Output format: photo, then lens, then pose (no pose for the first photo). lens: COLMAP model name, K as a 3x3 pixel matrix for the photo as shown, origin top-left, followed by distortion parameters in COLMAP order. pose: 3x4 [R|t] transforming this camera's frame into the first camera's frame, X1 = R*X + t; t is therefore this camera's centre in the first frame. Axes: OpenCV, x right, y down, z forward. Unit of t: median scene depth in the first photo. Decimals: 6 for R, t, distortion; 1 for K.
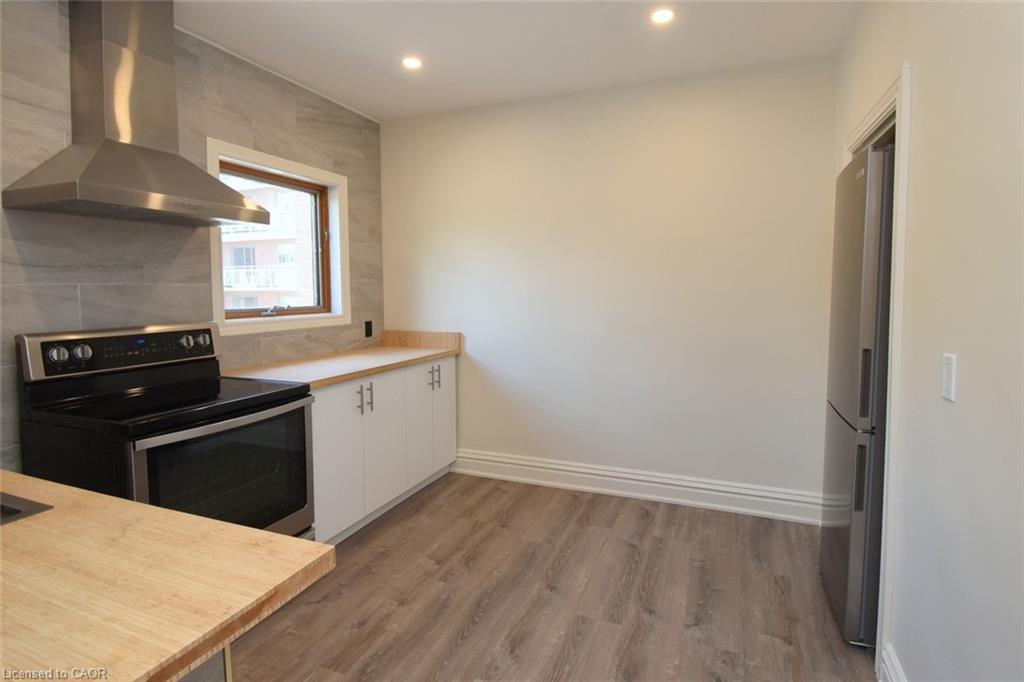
lens RADIAL K [[509.7, 0, 515.9], [0, 509.7, 329.6], [0, 0, 1]] dist [-0.015479, -0.002708]
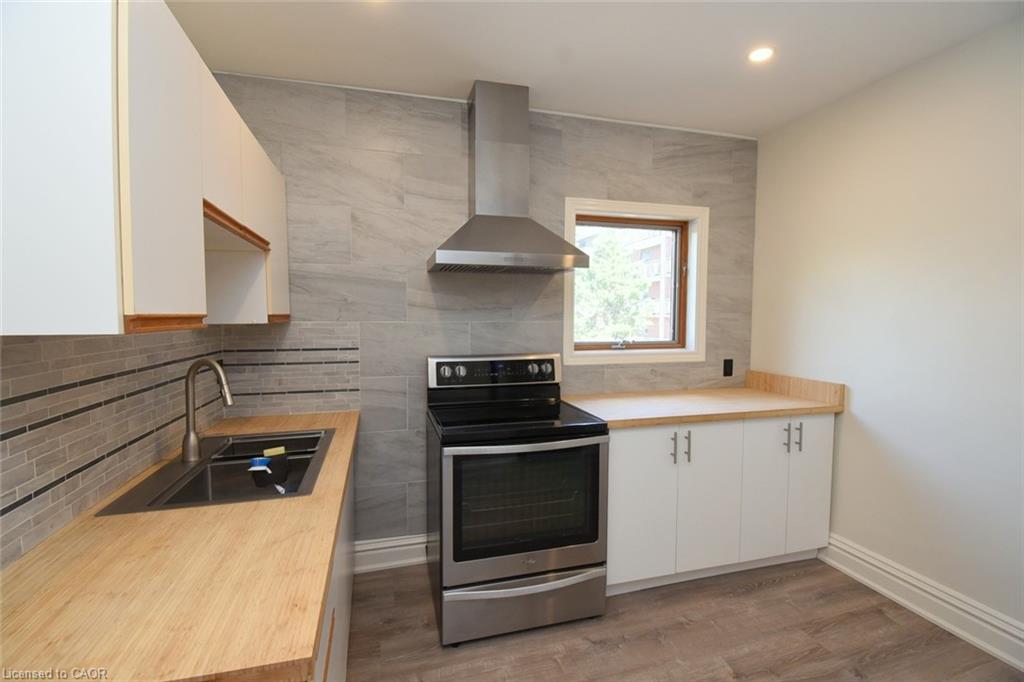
lens RADIAL K [[445.4, 0, 501.0], [0, 445.4, 343.2], [0, 0, 1]] dist [-0.004359, -0.009289]
pose [[0.609630, 0.052396, -0.790953, 0.123647], [-0.064679, 0.997774, 0.016245, -0.041642], [0.790043, 0.041255, 0.611662, 0.232278]]
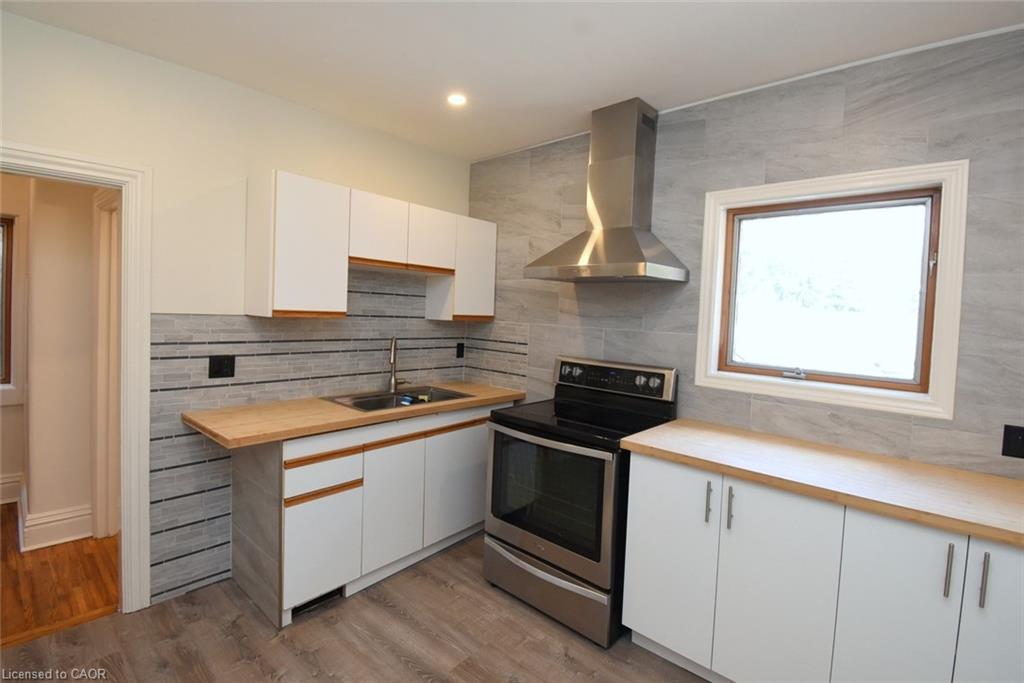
lens RADIAL K [[445.4, 0, 508.0], [0, 445.4, 330.5], [0, 0, 1]] dist [-0.004359, -0.009289]
pose [[-0.312016, 0.028513, -0.949649, 0.347969], [-0.117132, 0.990770, 0.068232, -0.104243], [0.942829, 0.132524, -0.305796, 0.837776]]
